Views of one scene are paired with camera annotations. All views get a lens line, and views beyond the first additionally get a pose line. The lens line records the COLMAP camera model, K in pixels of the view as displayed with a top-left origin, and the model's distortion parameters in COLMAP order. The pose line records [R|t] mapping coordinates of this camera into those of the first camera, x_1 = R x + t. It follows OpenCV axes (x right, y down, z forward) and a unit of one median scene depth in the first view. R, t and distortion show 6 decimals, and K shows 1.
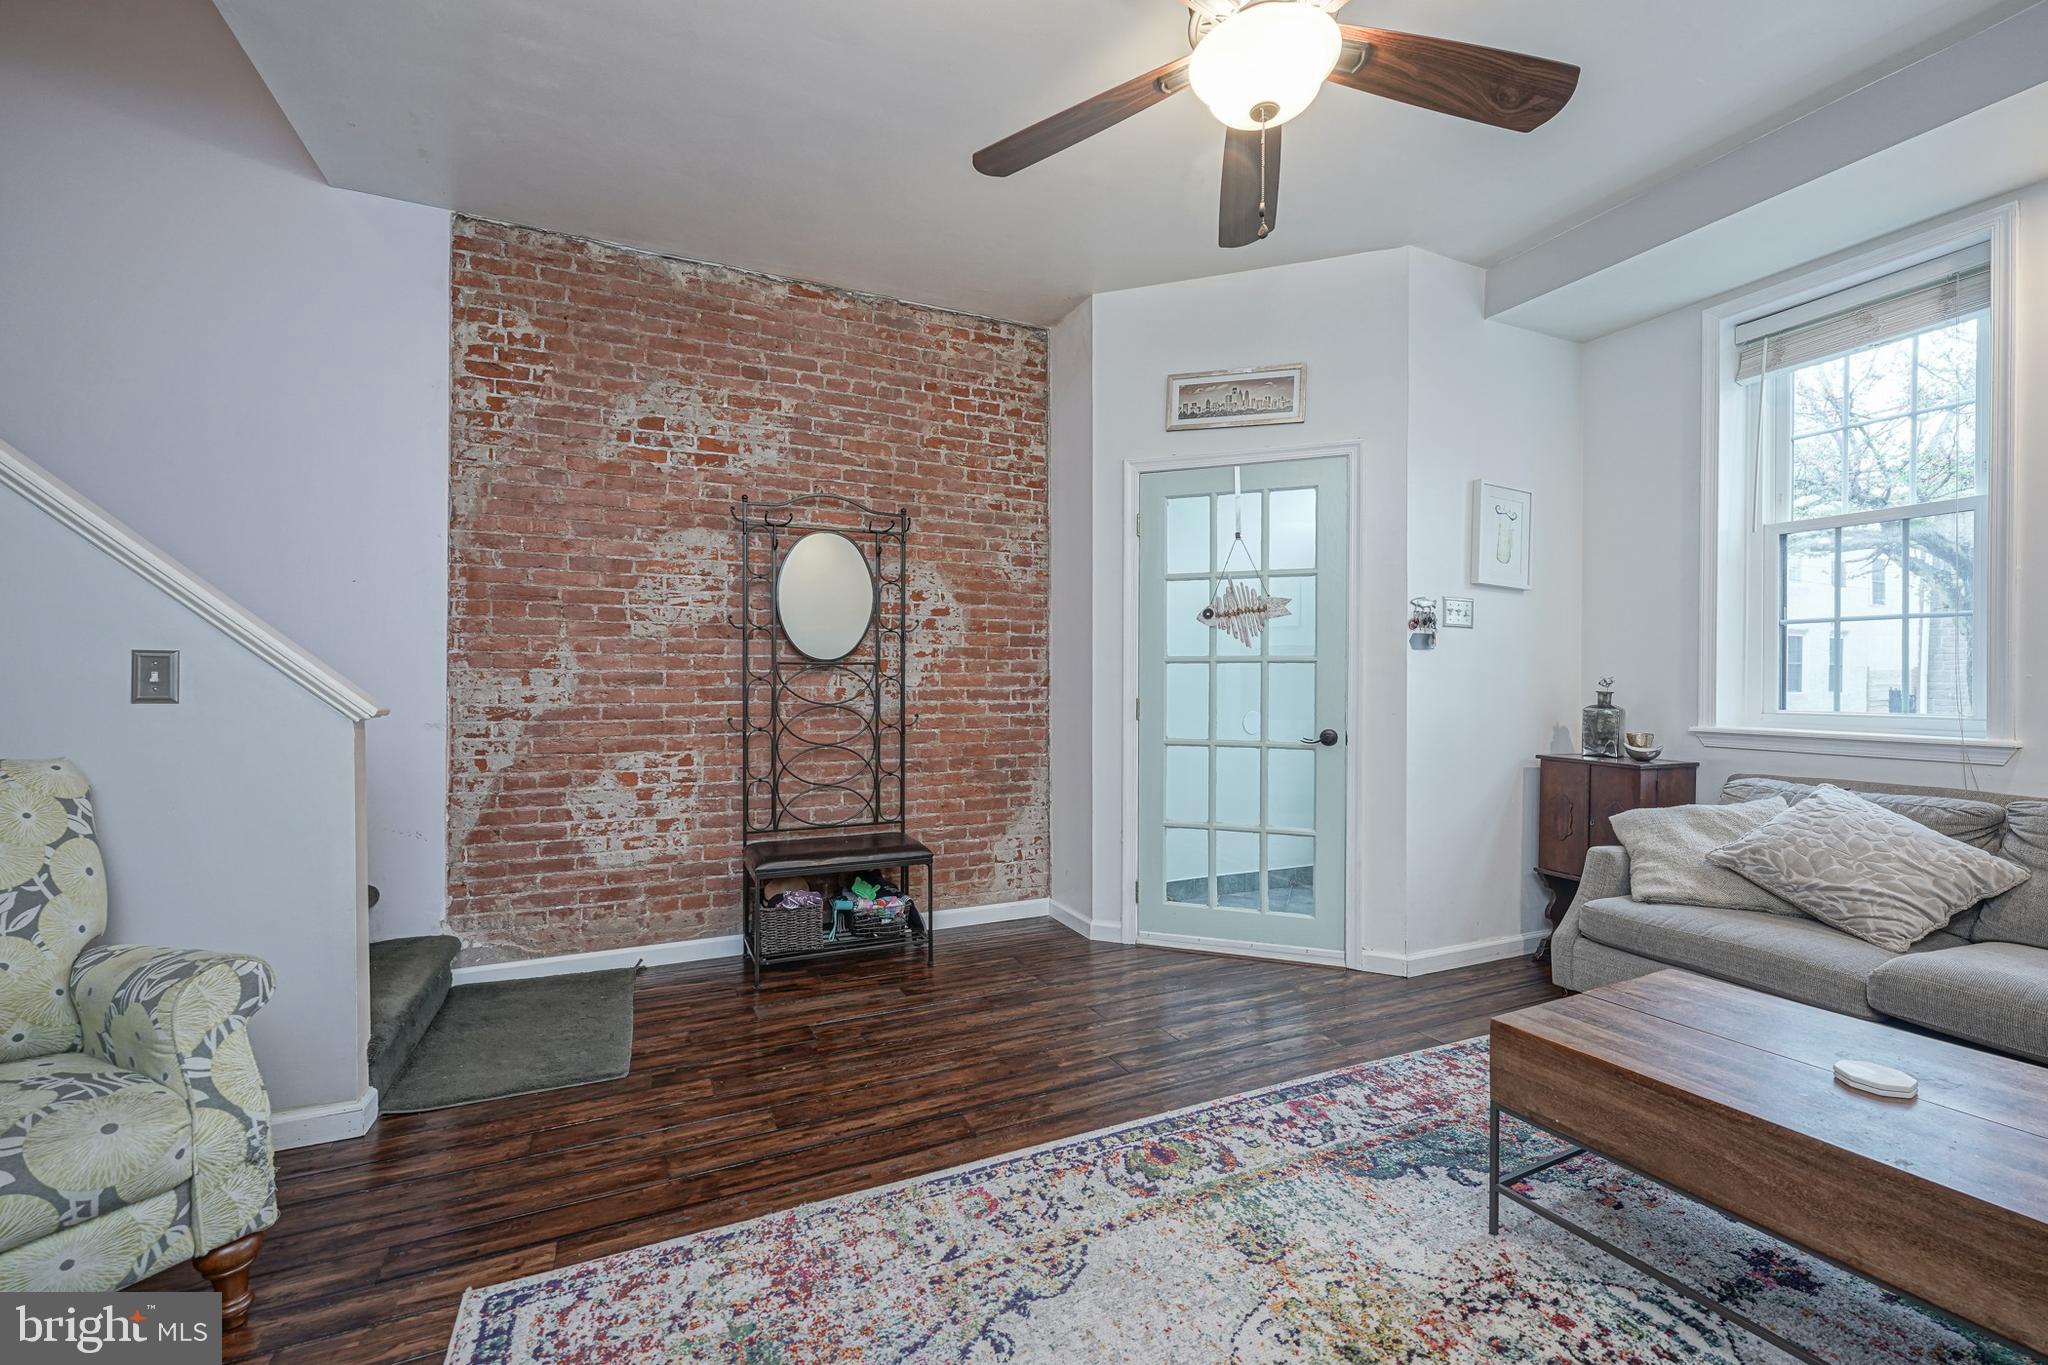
lens RADIAL K [[842.4, 0, 998.0], [0, 842.4, 681.0], [0, 0, 1]] dist [-0.000586, 0.000062]
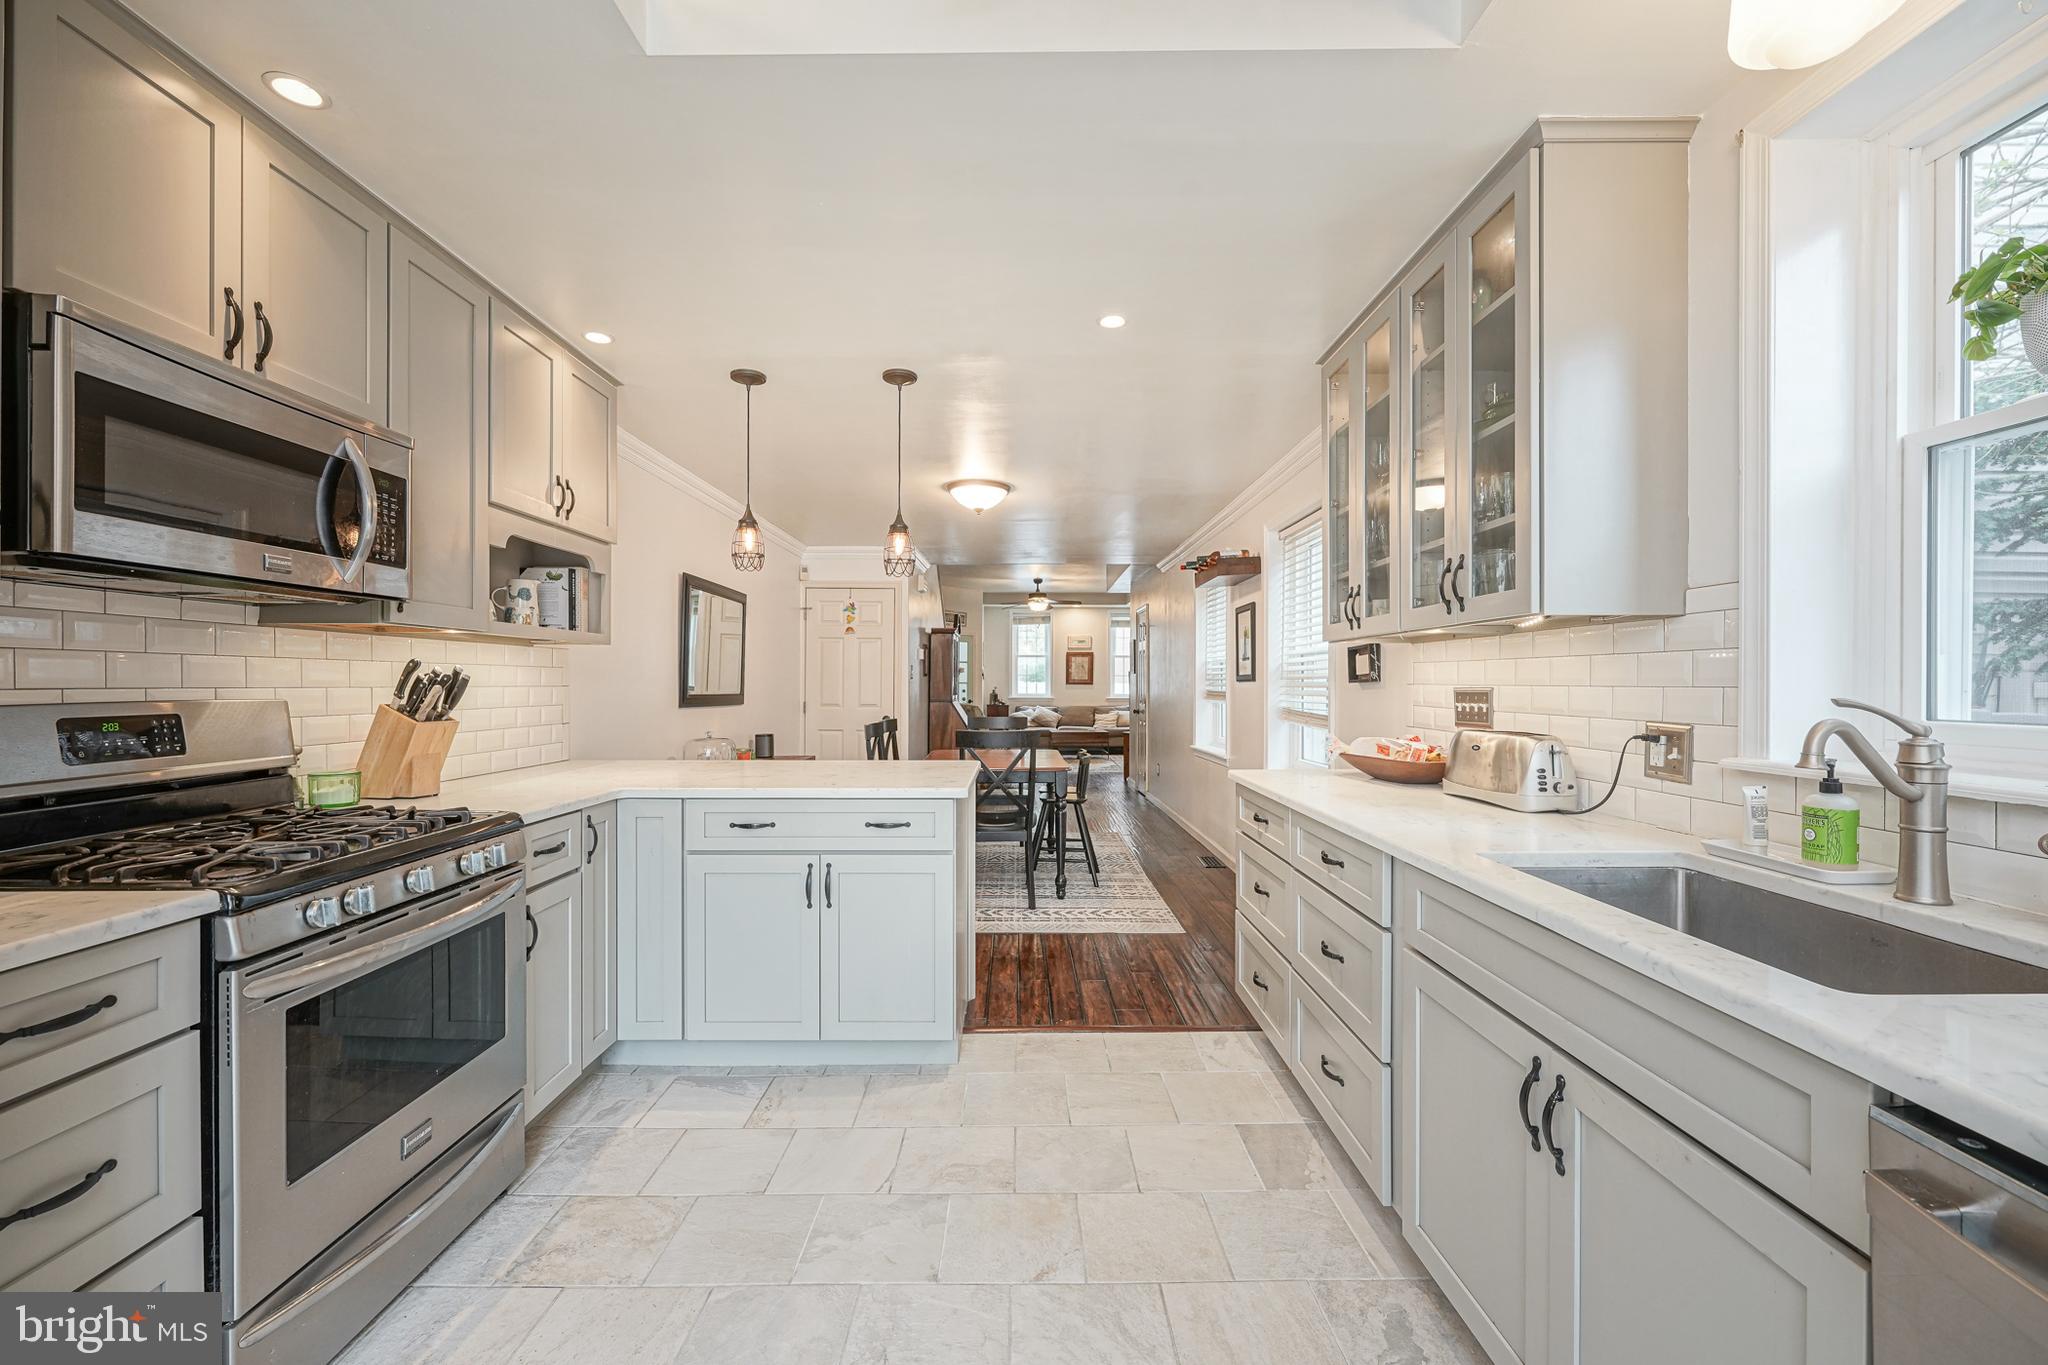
lens RADIAL K [[860.5, 0, 1019.6], [0, 860.5, 668.6], [0, 0, 1]] dist [-0.000676, -0.000061]
pose [[0.412155, 0.012759, 0.911025, -5.433308], [0.000550, 0.999898, -0.014252, -0.056353], [-0.911114, 0.006375, 0.412106, -1.601020]]
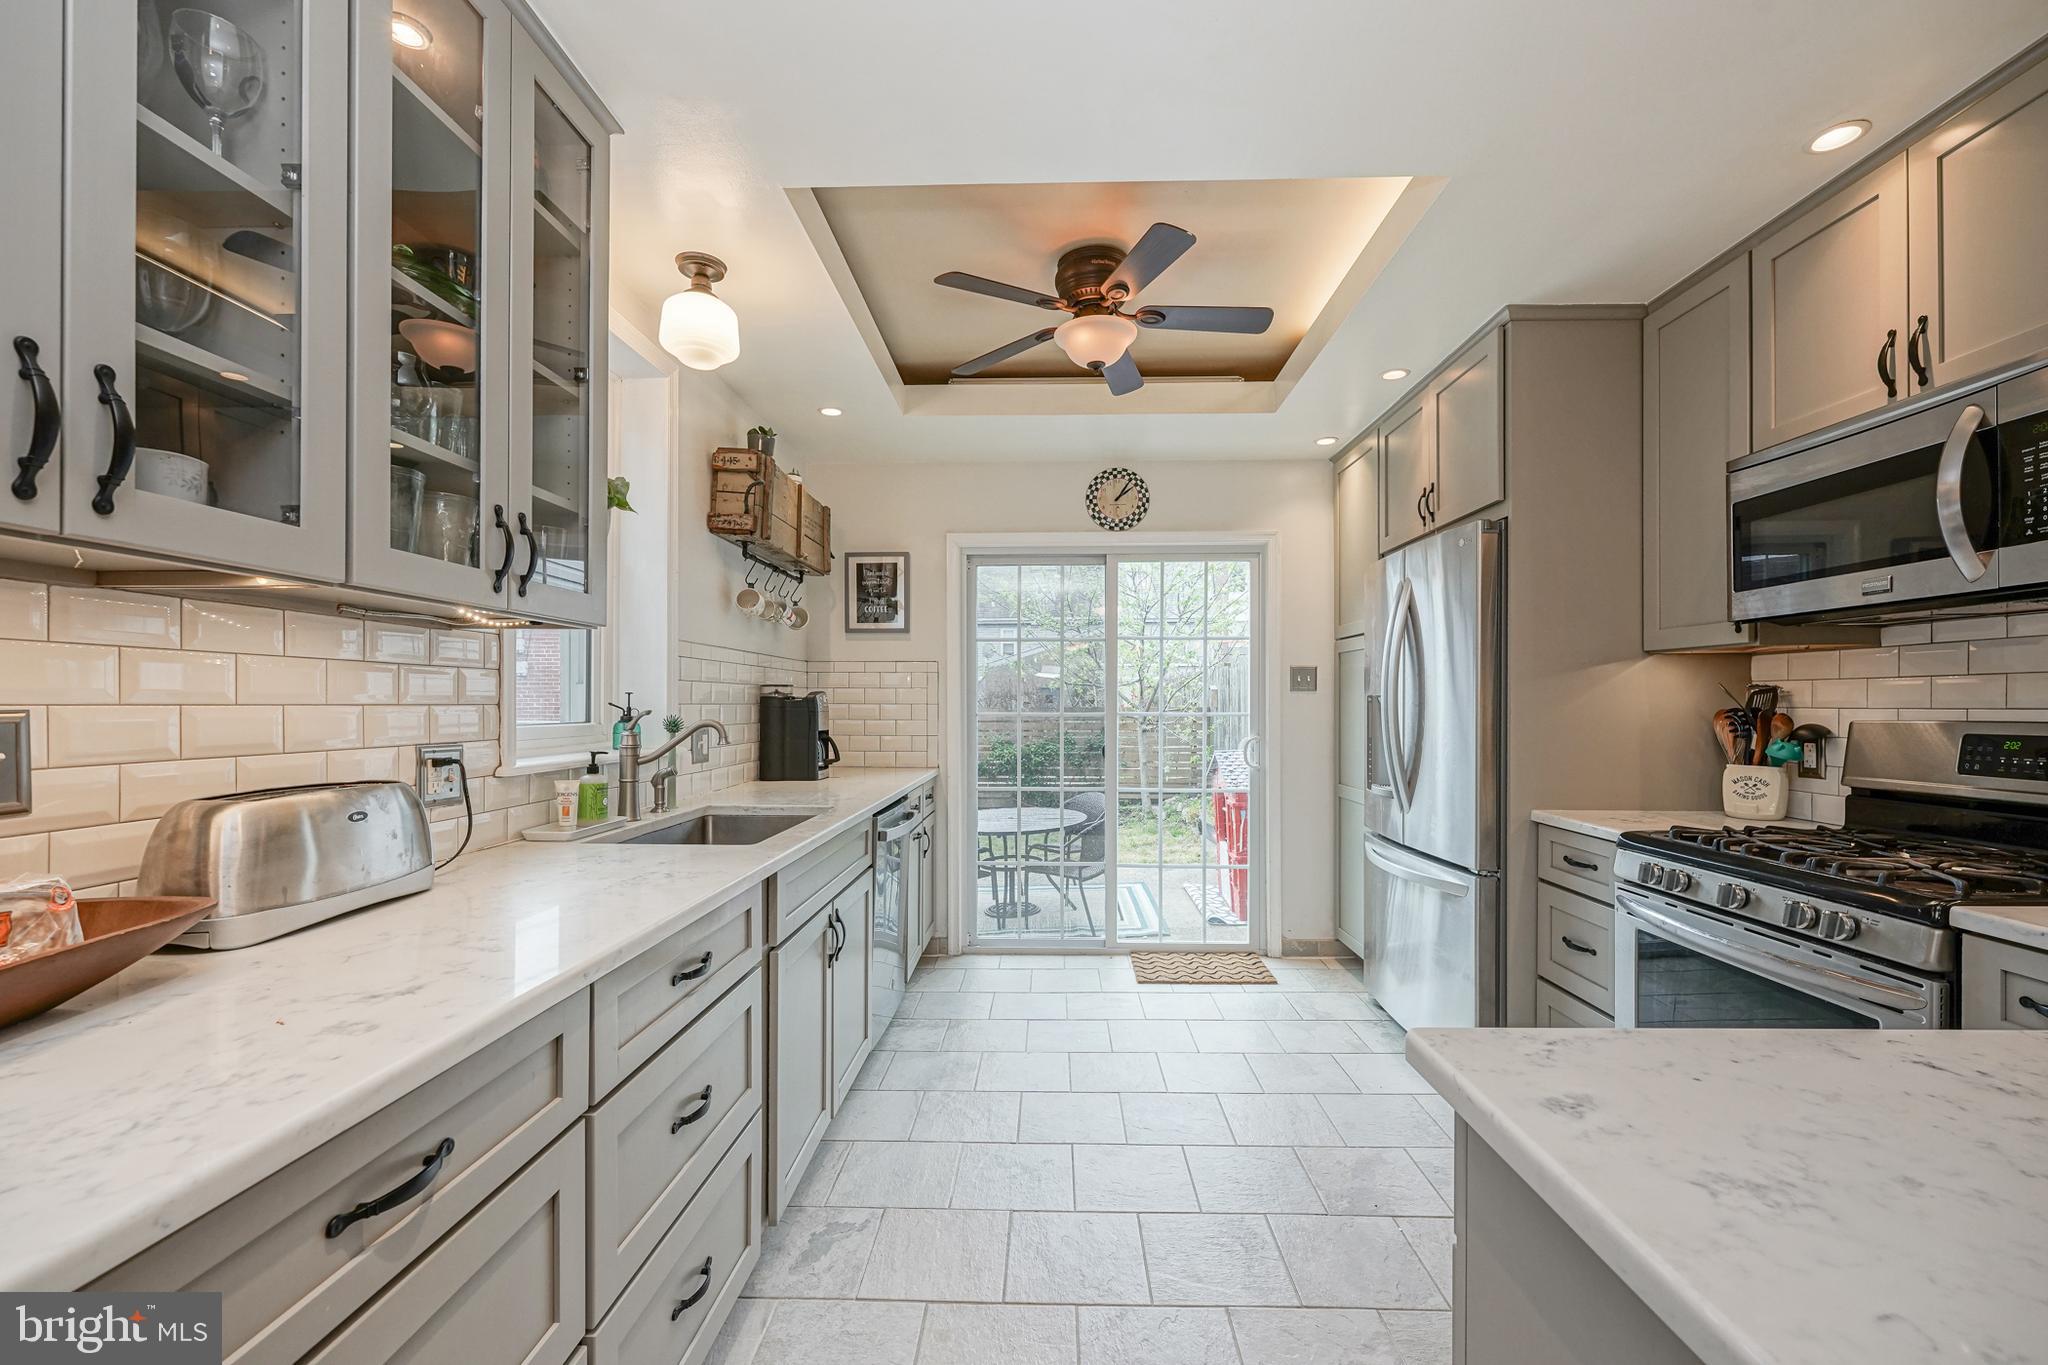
lens RADIAL K [[875.1, 0, 1045.9], [0, 875.1, 707.1], [0, 0, 1]] dist [-0.003625, -0.000212]
pose [[-0.419450, 0.001545, -0.907777, -3.873273], [-0.002882, 0.999991, 0.003034, -0.051368], [0.907774, 0.003889, -0.419442, -0.993410]]
